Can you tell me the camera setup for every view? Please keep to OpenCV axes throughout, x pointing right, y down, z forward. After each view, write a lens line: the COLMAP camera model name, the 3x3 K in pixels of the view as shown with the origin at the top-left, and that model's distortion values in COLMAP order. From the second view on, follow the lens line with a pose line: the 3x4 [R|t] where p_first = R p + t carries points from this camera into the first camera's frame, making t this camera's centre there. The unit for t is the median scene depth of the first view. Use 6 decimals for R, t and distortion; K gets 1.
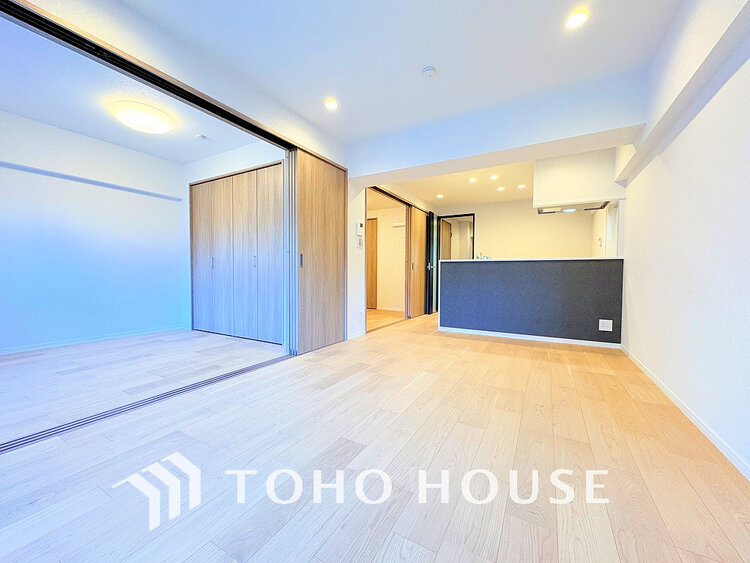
lens RADIAL K [[299.6, 0, 374.2], [0, 299.6, 281.0], [0, 0, 1]] dist [0.001068, -0.000547]
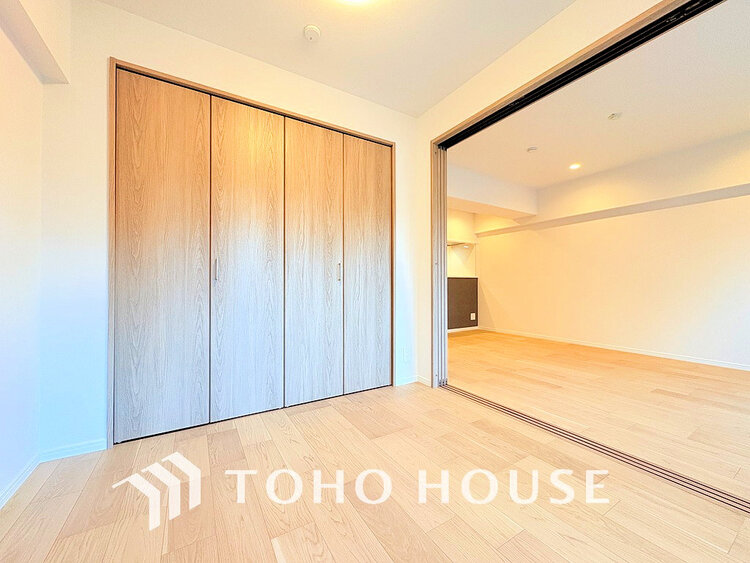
lens RADIAL K [[299.6, 0, 375.7], [0, 299.6, 281.8], [0, 0, 1]] dist [0.001068, -0.000547]
pose [[0.481429, 0.003054, 0.876480, -0.988024], [0.025716, 0.999514, -0.017607, -0.033514], [-0.876108, 0.031016, 0.481117, 0.668463]]
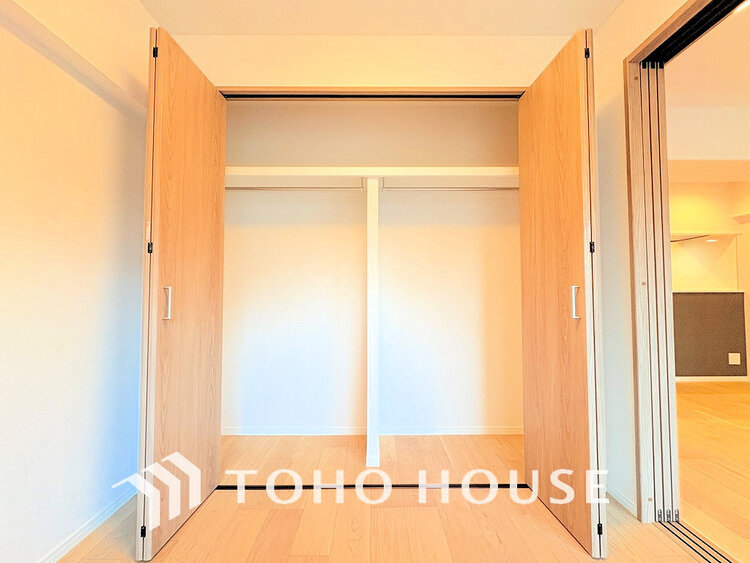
lens RADIAL K [[299.6, 0, 376.4], [0, 299.6, 281.5], [0, 0, 1]] dist [0.001068, -0.000547]
pose [[0.865698, 0.012199, 0.500419, -0.760768], [0.017854, 0.998314, -0.055224, -0.074871], [-0.500249, 0.056742, 0.864021, 0.729622]]
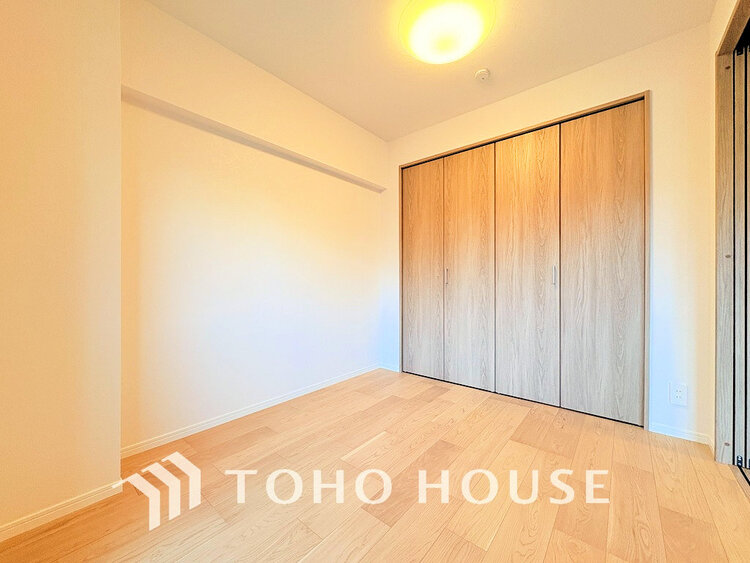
lens RADIAL K [[299.6, 0, 374.5], [0, 299.6, 282.1], [0, 0, 1]] dist [0.001068, -0.000547]
pose [[0.984958, -0.006845, -0.172657, -0.696063], [0.002809, 0.999717, -0.023610, -0.040897], [0.172769, 0.022770, 0.984699, 0.368545]]
